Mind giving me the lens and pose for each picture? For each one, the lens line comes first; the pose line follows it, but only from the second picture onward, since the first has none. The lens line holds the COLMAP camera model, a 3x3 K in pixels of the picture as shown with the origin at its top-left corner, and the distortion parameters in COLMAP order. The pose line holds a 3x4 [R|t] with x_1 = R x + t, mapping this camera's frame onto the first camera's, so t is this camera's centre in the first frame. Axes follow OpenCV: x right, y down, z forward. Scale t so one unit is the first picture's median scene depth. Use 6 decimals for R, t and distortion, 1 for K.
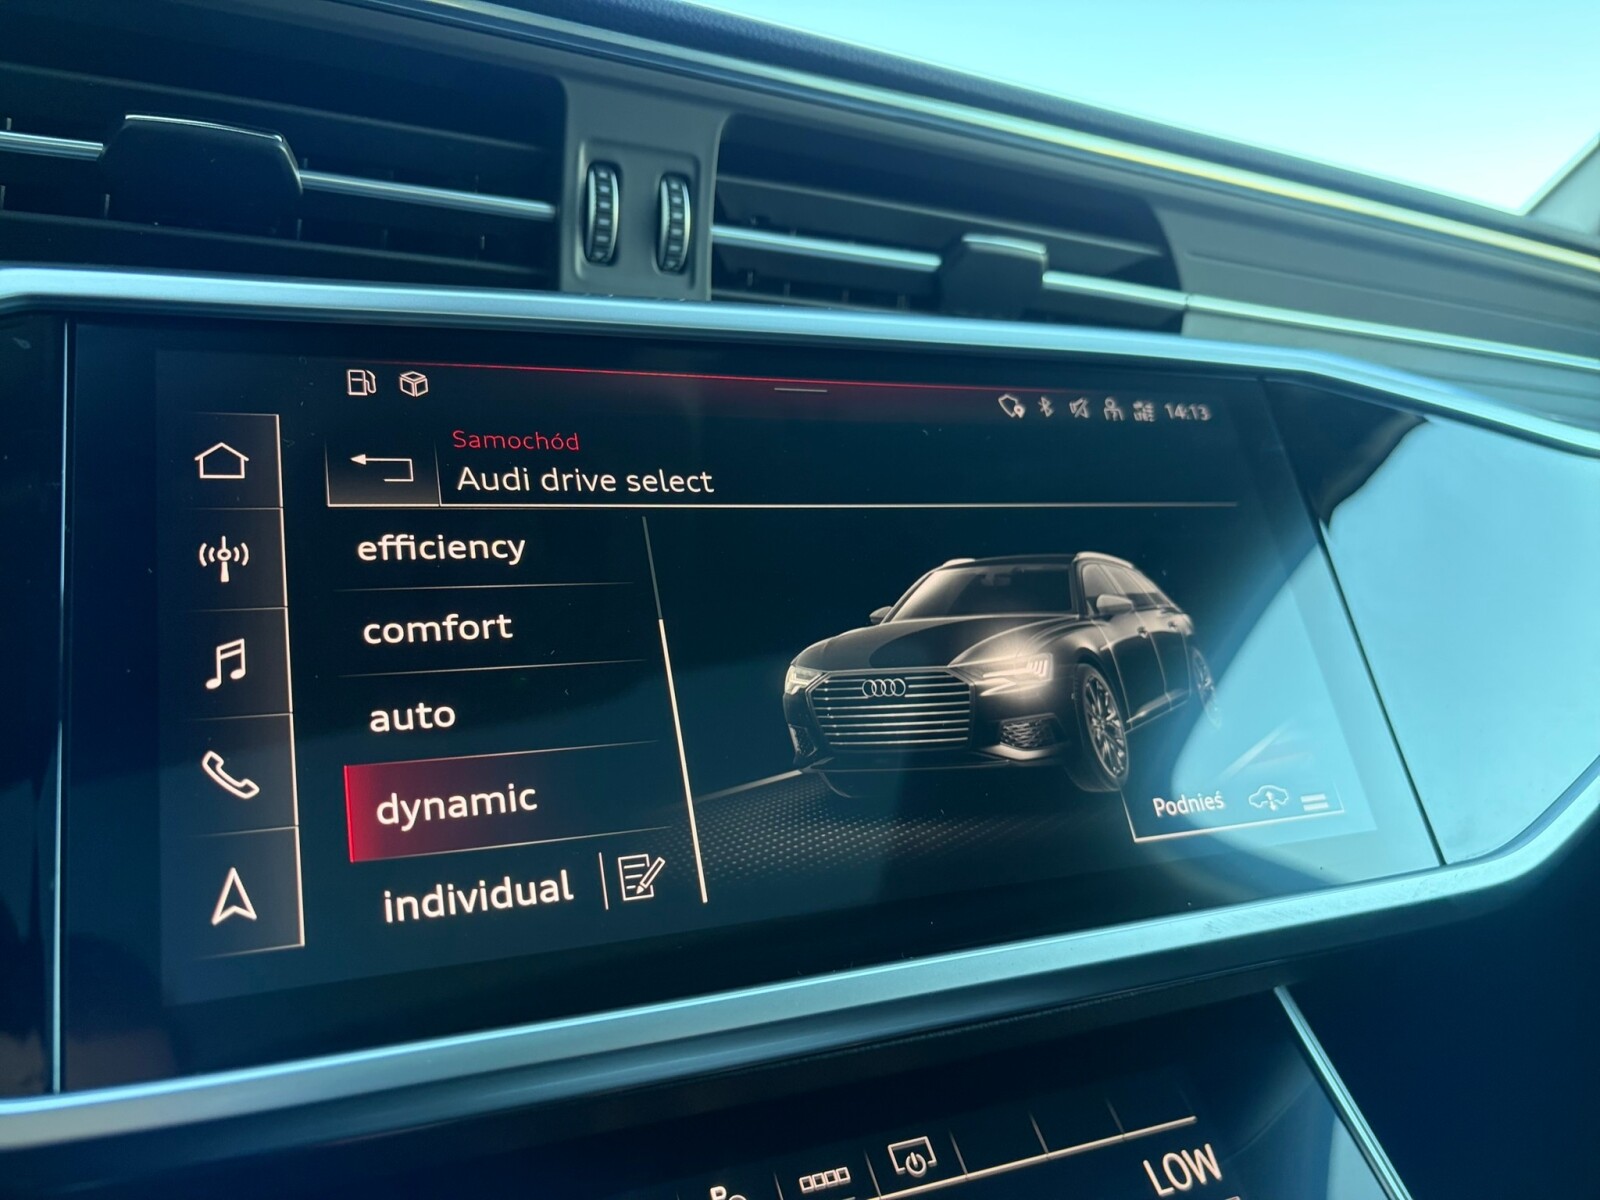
lens RADIAL K [[1269.5, 0, 797.4], [0, 1269.5, 604.5], [0, 0, 1]] dist [-0.006315, -0.000761]
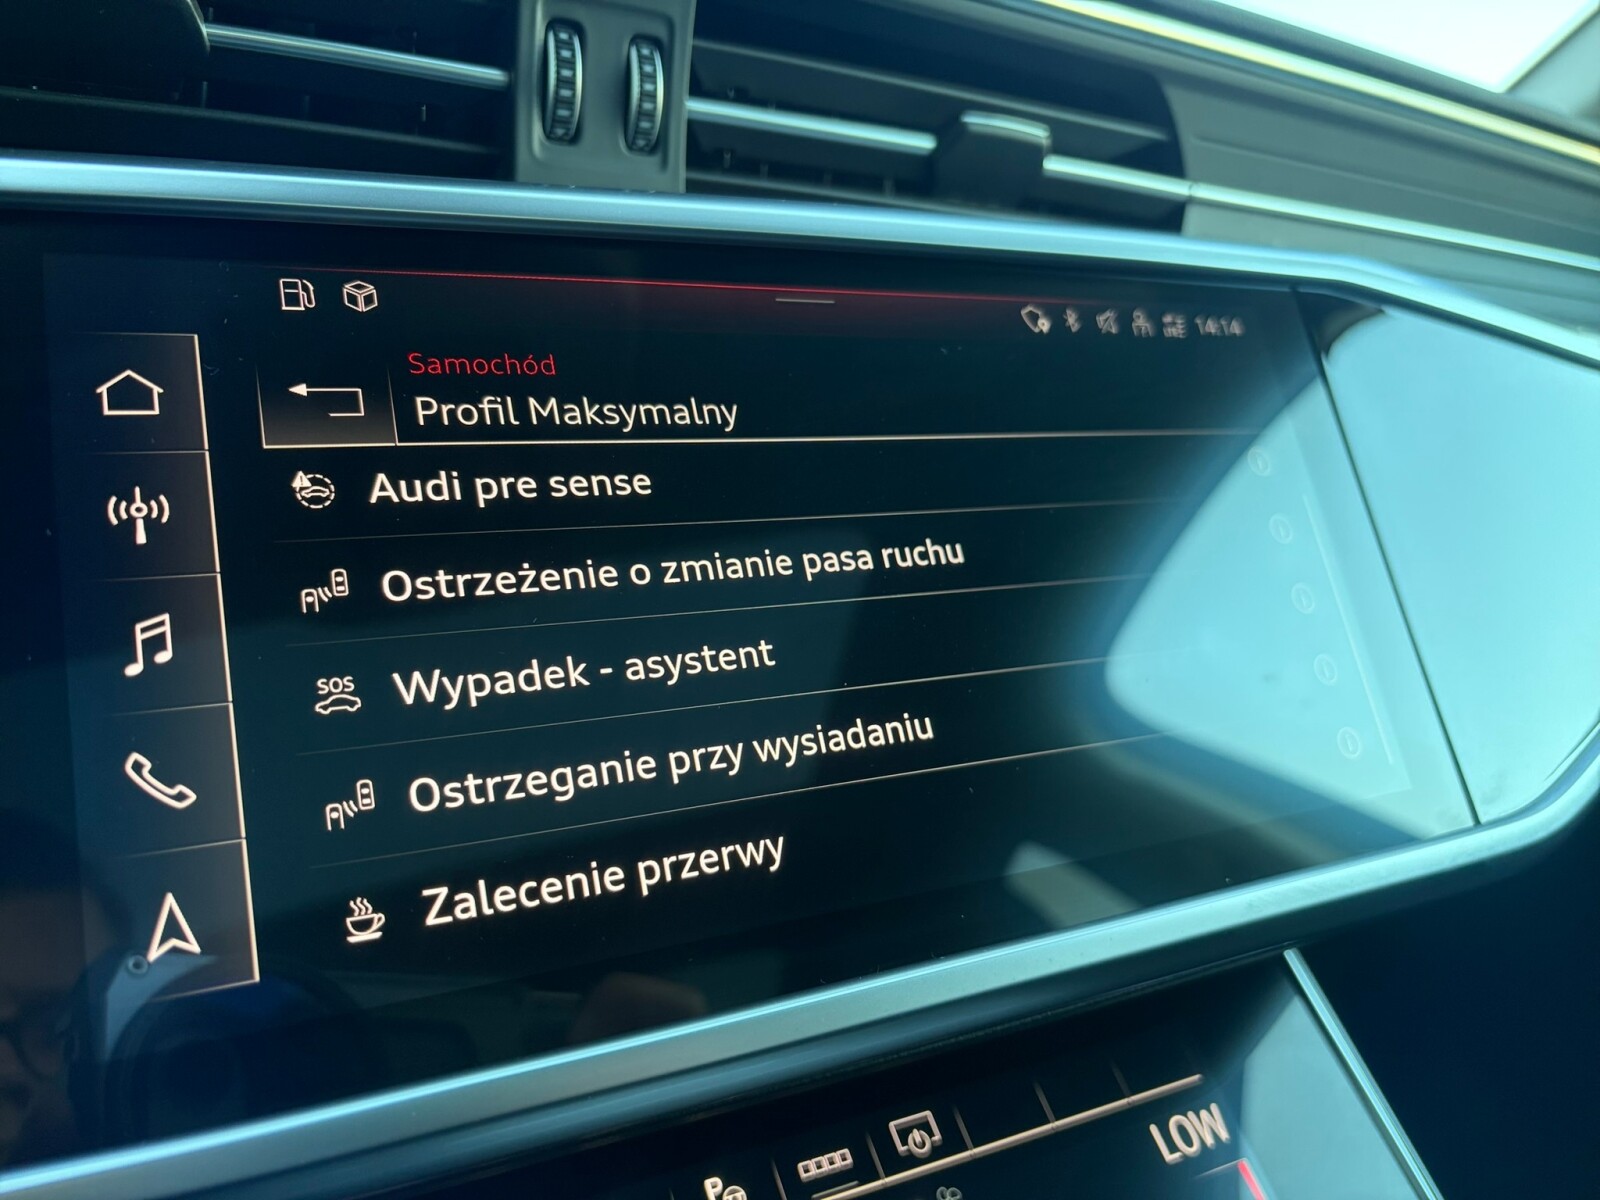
lens RADIAL K [[1280.0, 0, 795.8], [0, 1280.0, 600.3], [0, 0, 1]] dist [-0.051159, 0.098441]
pose [[0.997973, 0.001394, 0.063630, -0.058128], [-0.007761, 0.994965, 0.099918, -0.051522], [-0.063170, -0.100209, 0.992959, 0.107338]]
